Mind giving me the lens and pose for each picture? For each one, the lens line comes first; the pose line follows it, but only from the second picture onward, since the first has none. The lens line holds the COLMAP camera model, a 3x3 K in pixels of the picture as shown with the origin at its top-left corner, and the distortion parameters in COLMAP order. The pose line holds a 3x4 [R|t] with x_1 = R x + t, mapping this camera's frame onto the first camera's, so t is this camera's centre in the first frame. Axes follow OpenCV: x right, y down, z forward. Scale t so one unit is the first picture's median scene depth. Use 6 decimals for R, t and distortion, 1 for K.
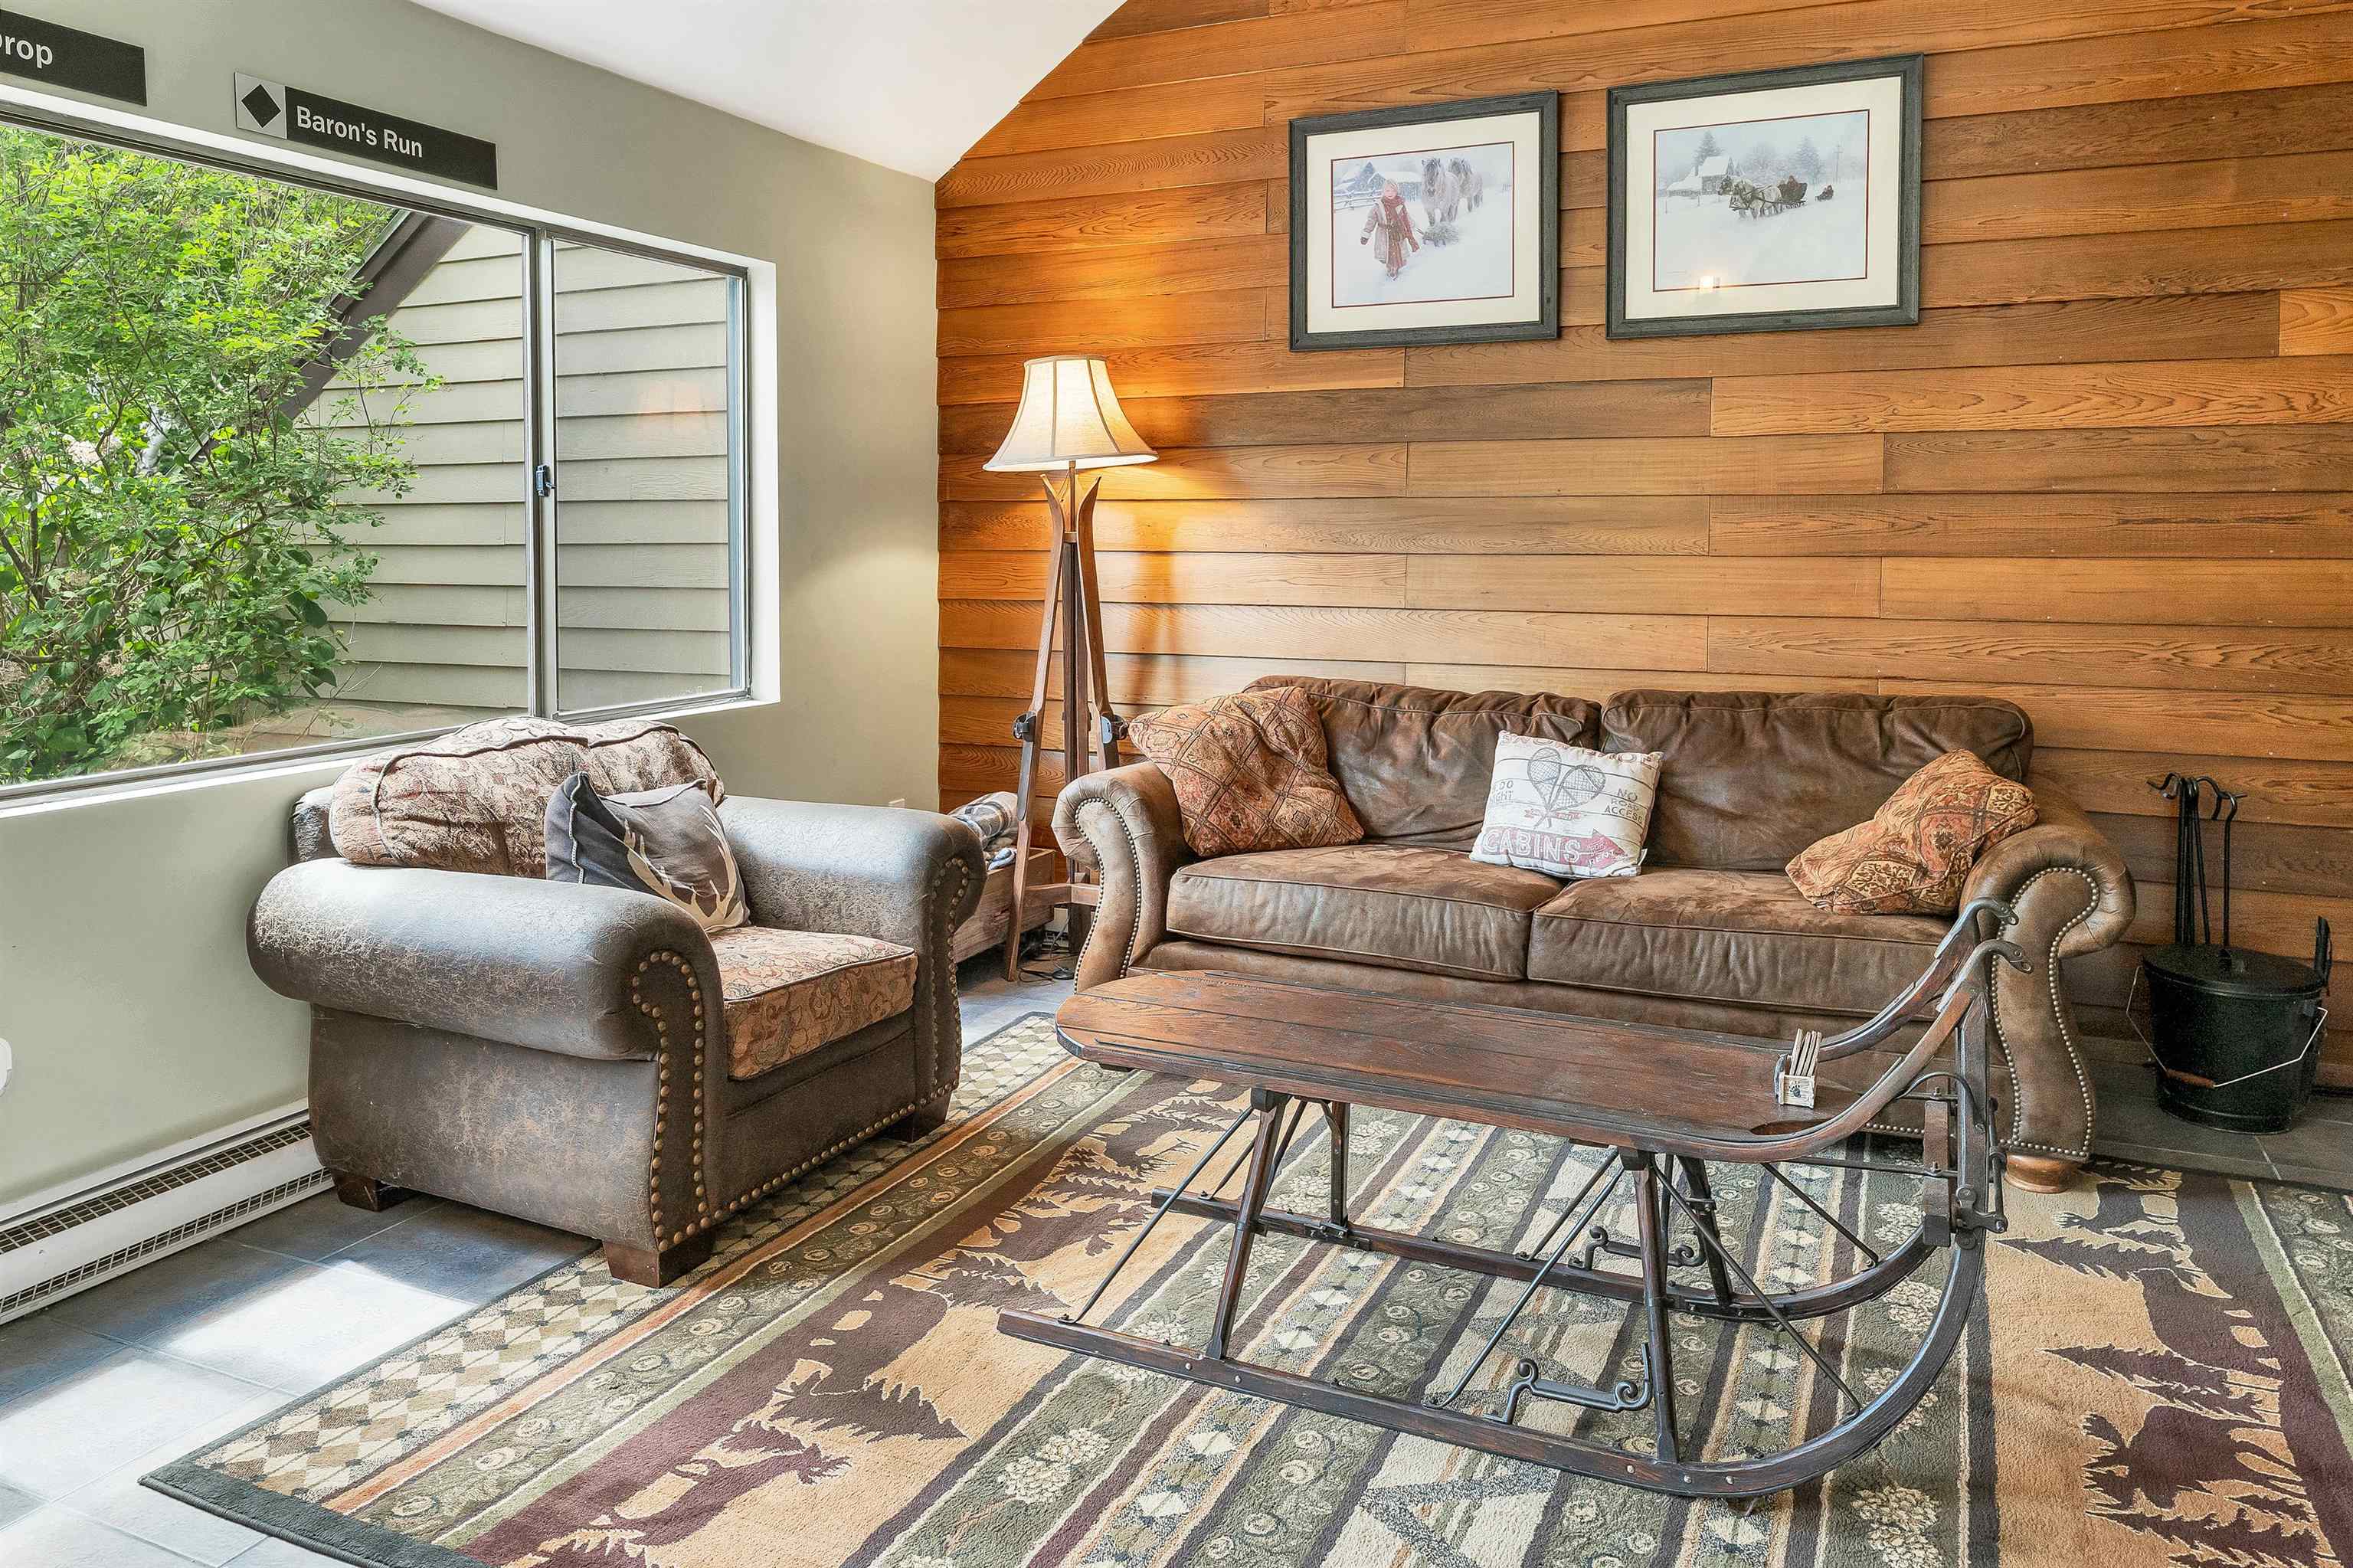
lens RADIAL K [[1654.8, 0, 1159.3], [0, 1654.8, 603.5], [0, 0, 1]] dist [-0.005095, 0.000693]
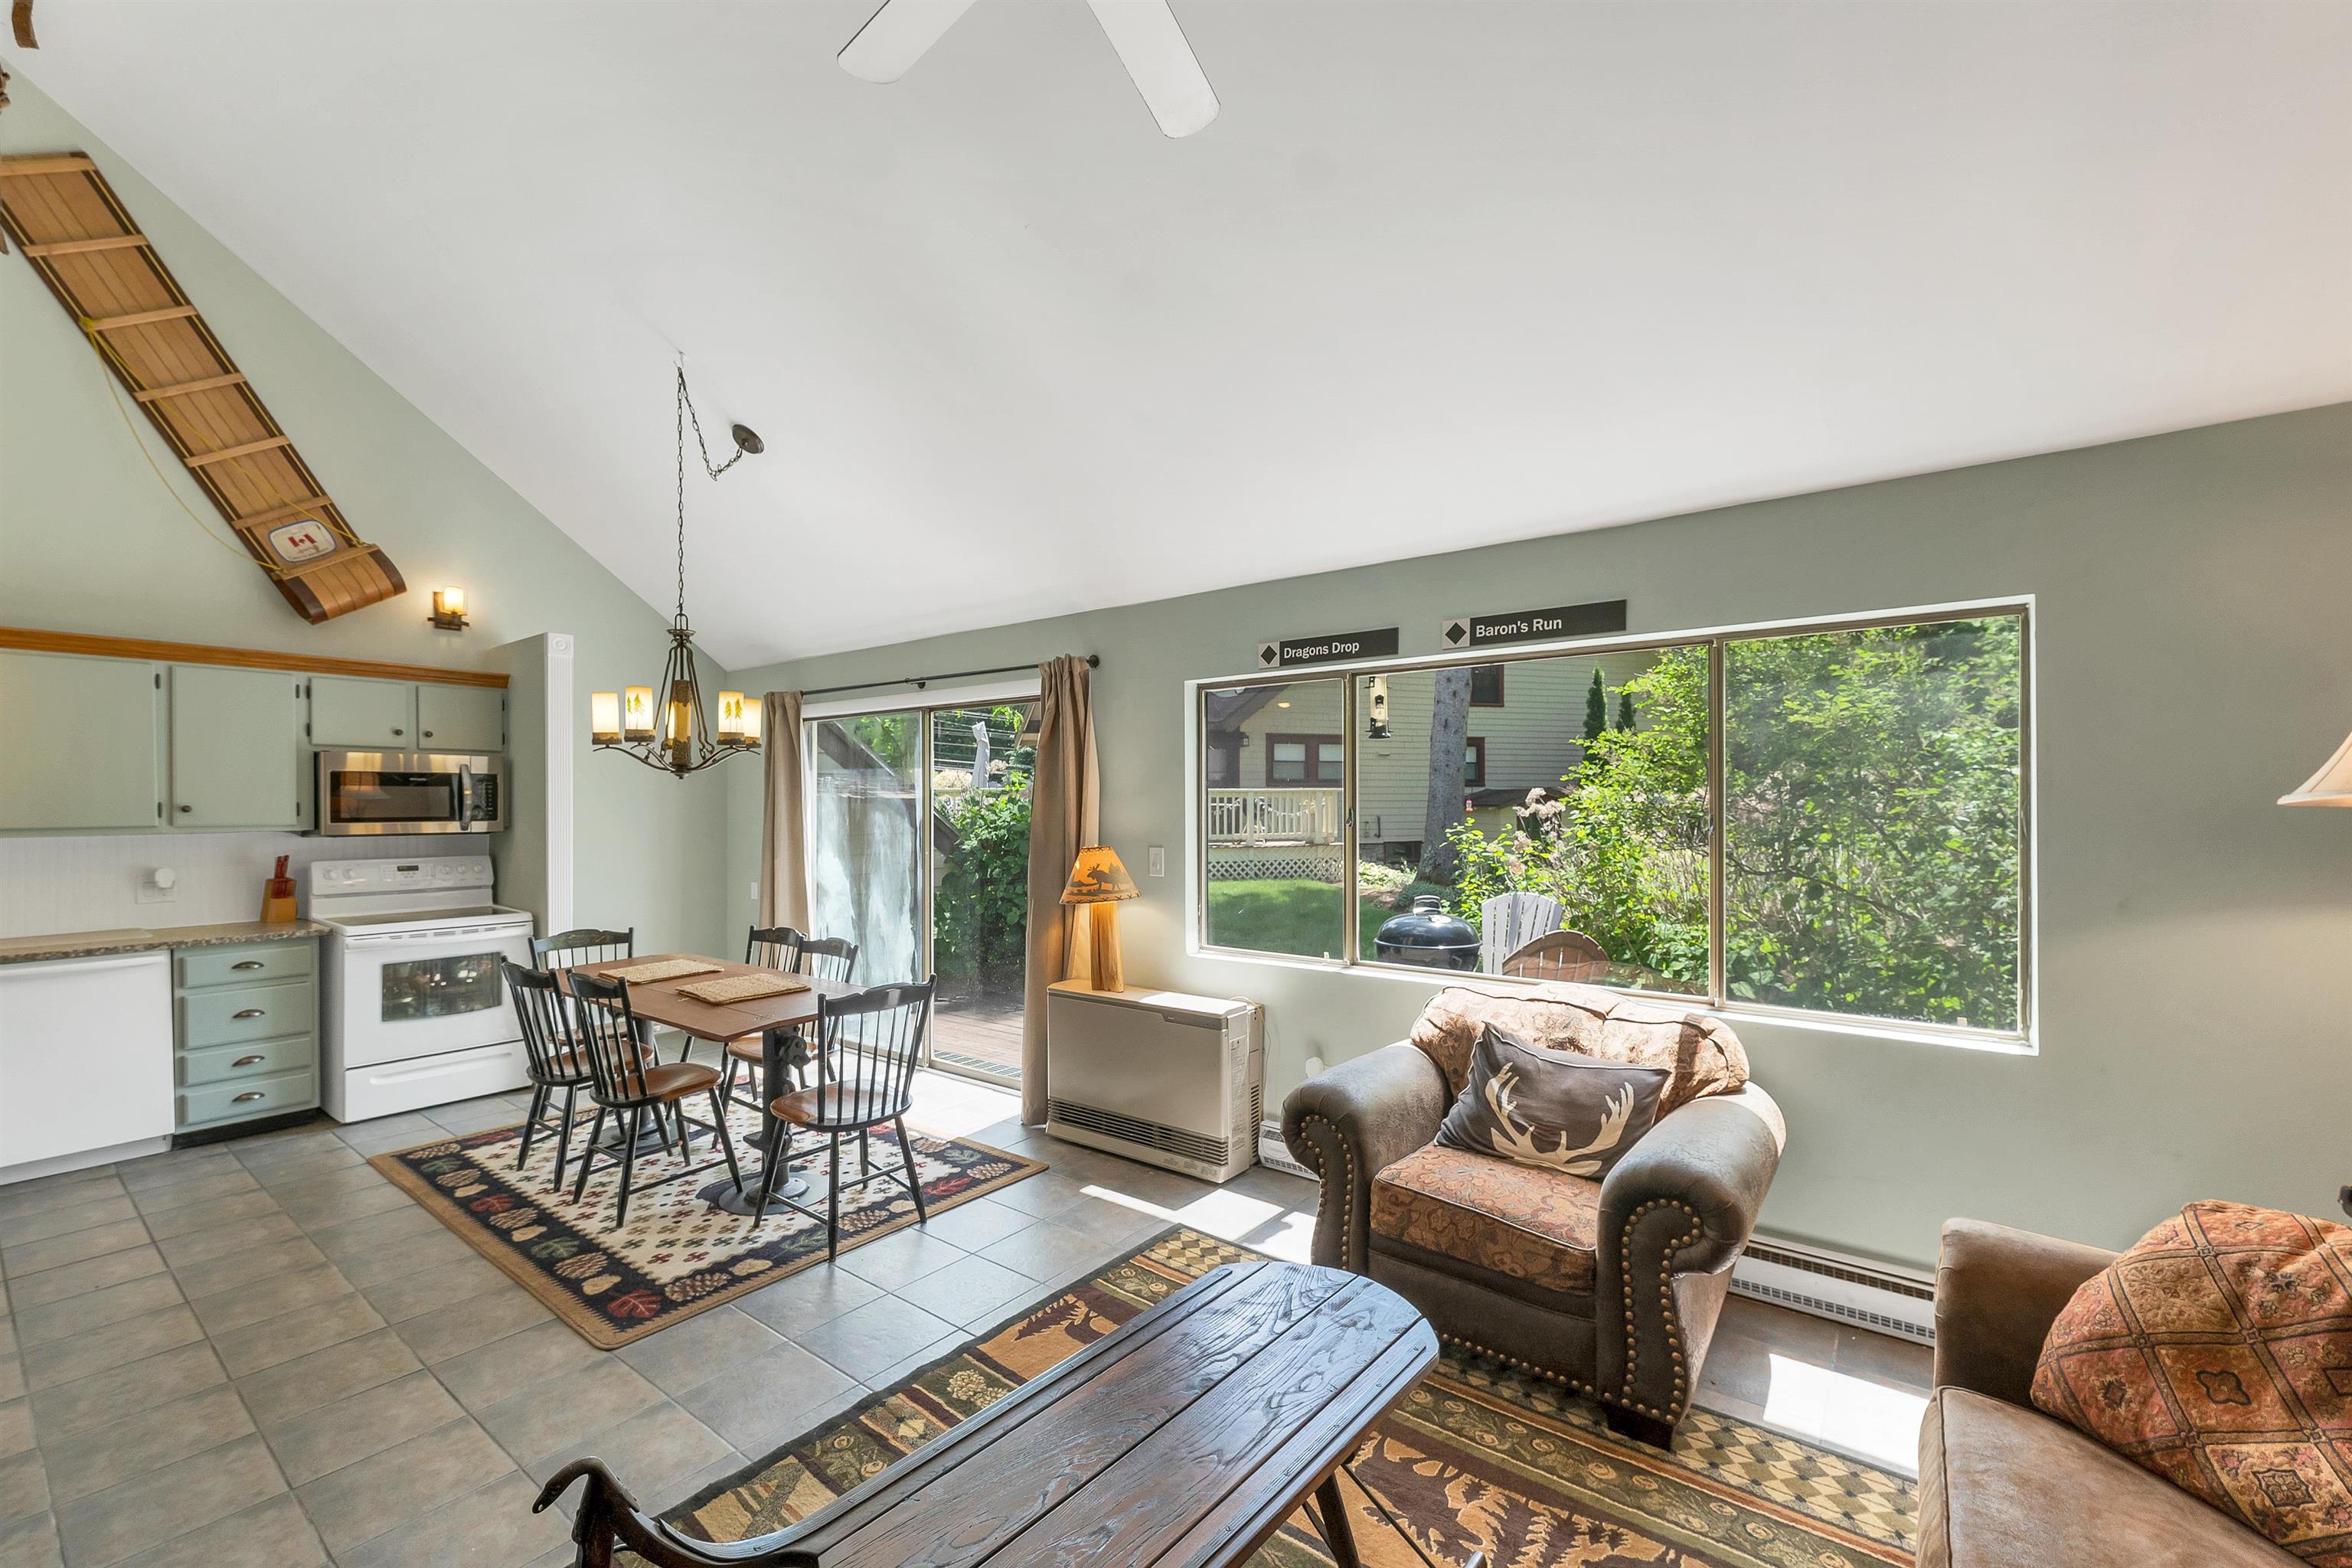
lens RADIAL K [[967.1, 0, 1167.9], [0, 967.1, 807.4], [0, 0, 1]] dist [0.002157, -0.000068]
pose [[-0.233808, 0.003556, -0.972276, 0.491378], [-0.041304, 0.999054, 0.013587, -0.080344], [0.971405, 0.043336, -0.233440, 0.747281]]
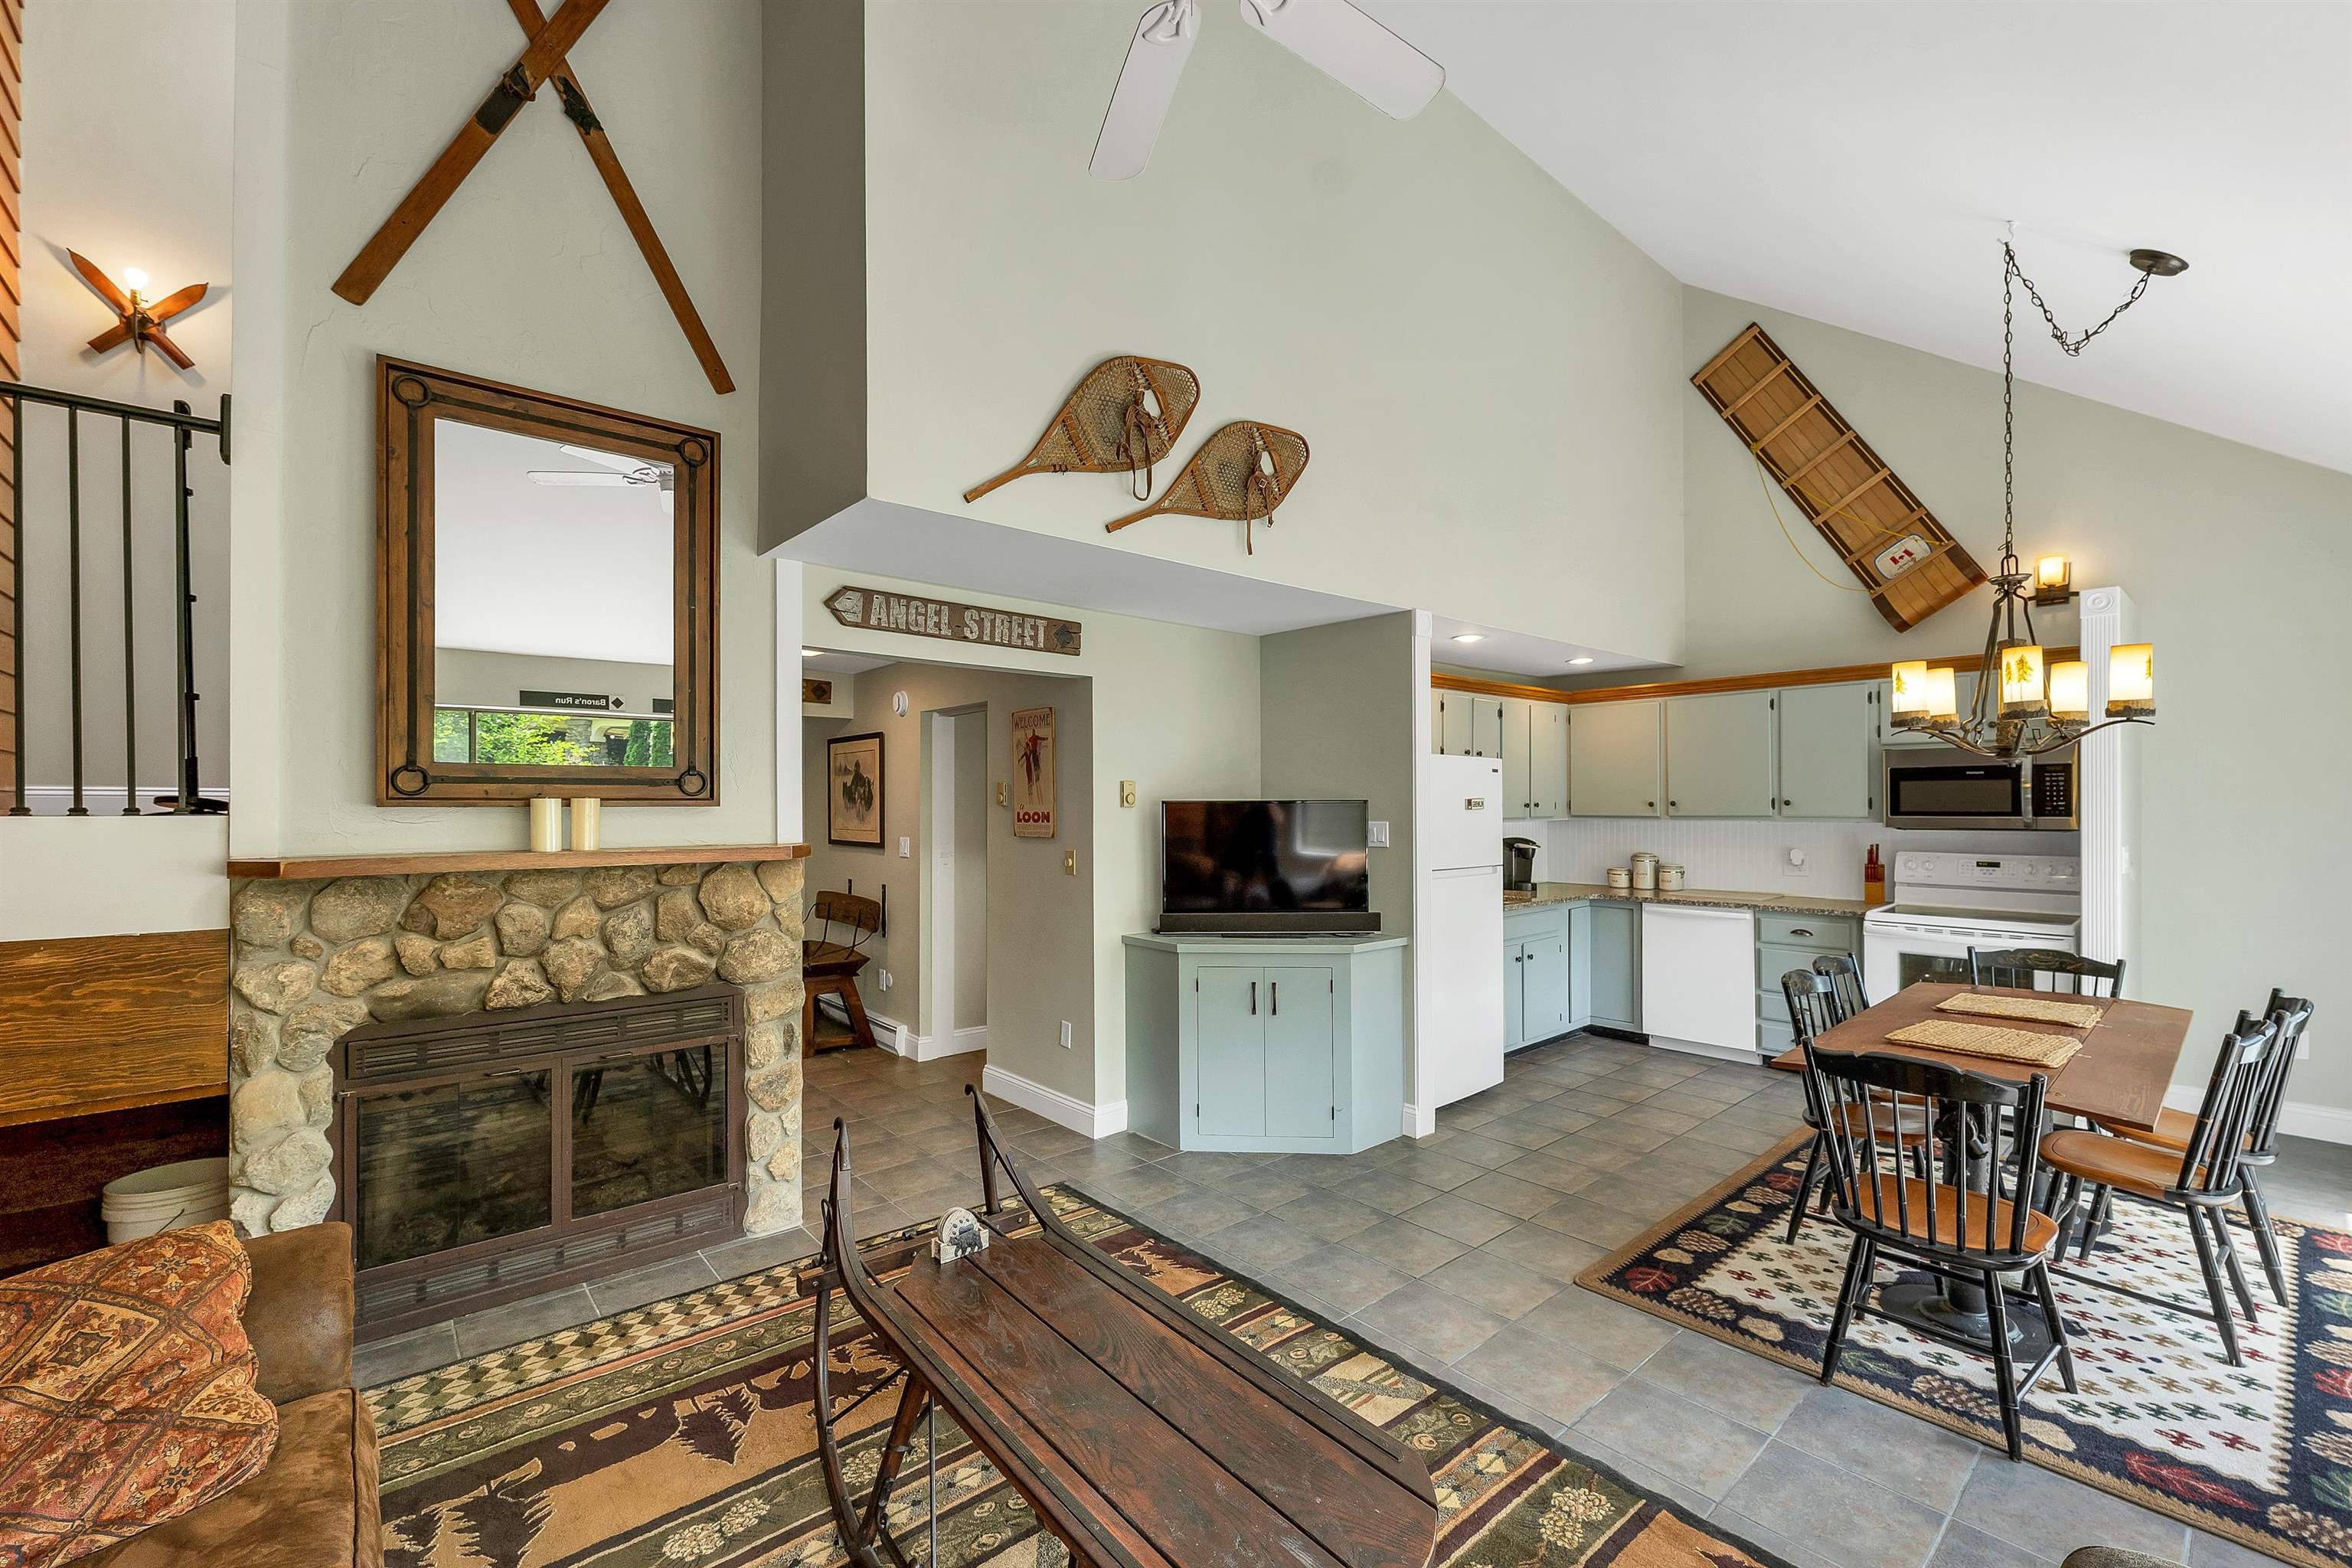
lens RADIAL K [[962.7, 0, 1172.0], [0, 962.7, 800.7], [0, 0, 1]] dist [0.001790, 0.000181]
pose [[-0.905967, 0.003026, 0.423338, -0.103813], [0.021133, 0.999051, 0.038083, -0.091302], [-0.422821, 0.043448, -0.905171, 1.029587]]
